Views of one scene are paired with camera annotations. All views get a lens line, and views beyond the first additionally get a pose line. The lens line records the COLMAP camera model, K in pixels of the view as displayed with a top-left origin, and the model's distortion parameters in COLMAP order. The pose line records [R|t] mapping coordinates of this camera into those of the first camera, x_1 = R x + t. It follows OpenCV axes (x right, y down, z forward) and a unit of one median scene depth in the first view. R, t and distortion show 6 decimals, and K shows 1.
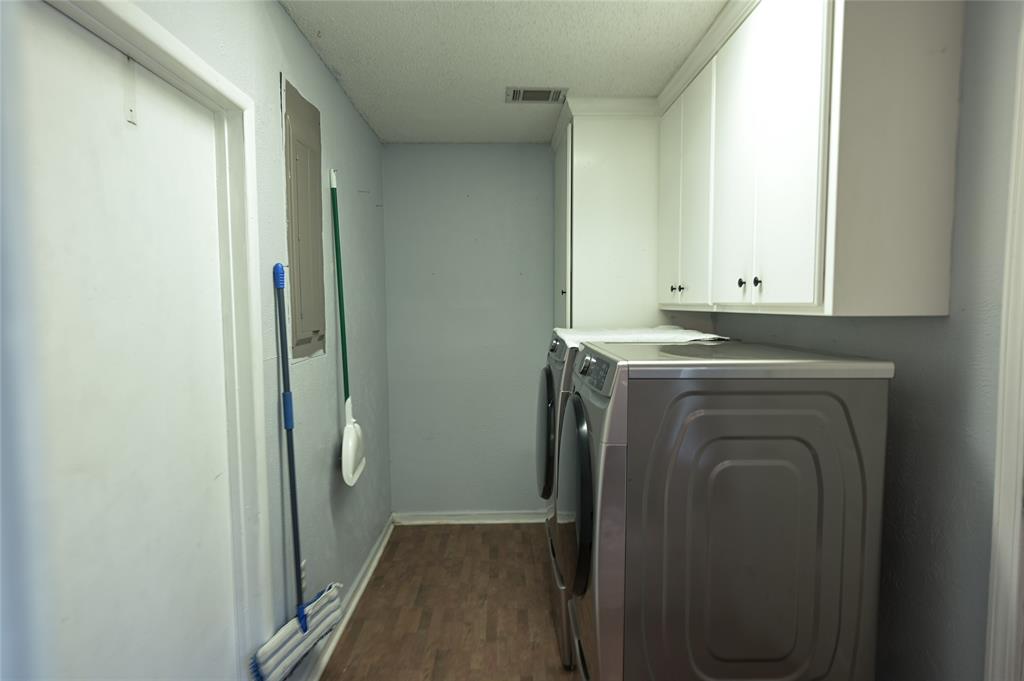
lens RADIAL K [[527.1, 0, 511.9], [0, 527.1, 339.4], [0, 0, 1]] dist [-0.005468, -0.001149]
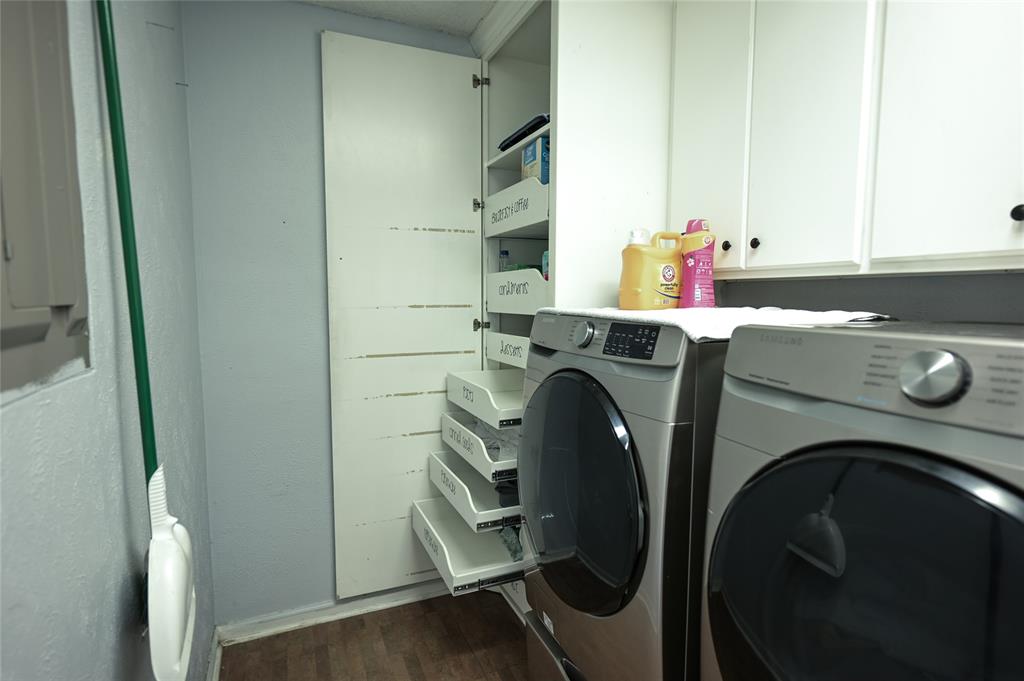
lens RADIAL K [[527.1, 0, 512.0], [0, 527.1, 344.7], [0, 0, 1]] dist [-0.005468, -0.001149]
pose [[0.925388, -0.027862, 0.377995, -0.204397], [0.018714, 0.999437, 0.027855, 0.004169], [-0.378559, -0.018703, 0.925388, 0.508723]]
